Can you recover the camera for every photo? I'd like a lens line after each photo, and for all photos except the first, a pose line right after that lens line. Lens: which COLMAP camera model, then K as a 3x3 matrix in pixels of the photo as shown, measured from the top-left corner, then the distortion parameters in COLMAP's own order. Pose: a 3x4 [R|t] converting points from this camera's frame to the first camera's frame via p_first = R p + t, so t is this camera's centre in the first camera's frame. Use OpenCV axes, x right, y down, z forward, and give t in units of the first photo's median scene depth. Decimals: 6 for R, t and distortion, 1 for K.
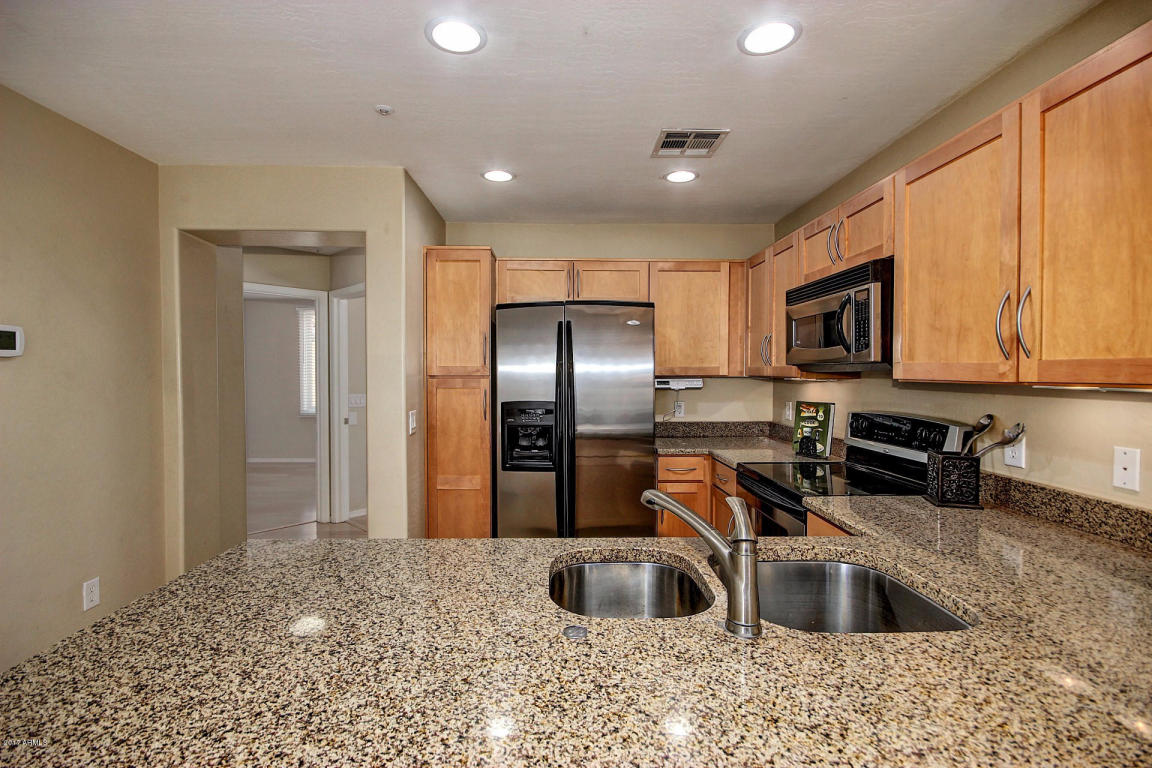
lens RADIAL K [[531.4, 0, 576.3], [0, 531.4, 381.1], [0, 0, 1]] dist [-0.001853, -0.001392]
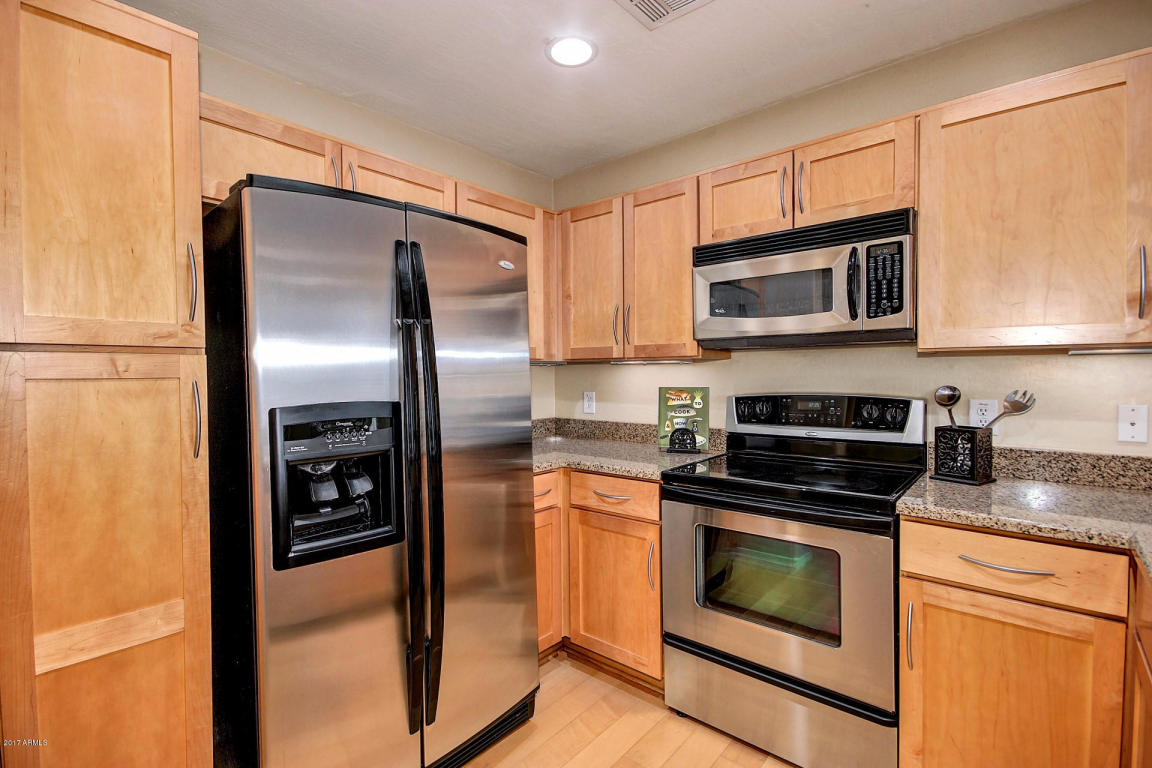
lens RADIAL K [[531.4, 0, 574.1], [0, 531.4, 383.7], [0, 0, 1]] dist [-0.001853, -0.001392]
pose [[0.683351, -0.022959, 0.729729, -0.296476], [0.022920, 0.999687, 0.009989, 0.021807], [-0.729730, 0.009899, 0.683664, 0.562292]]
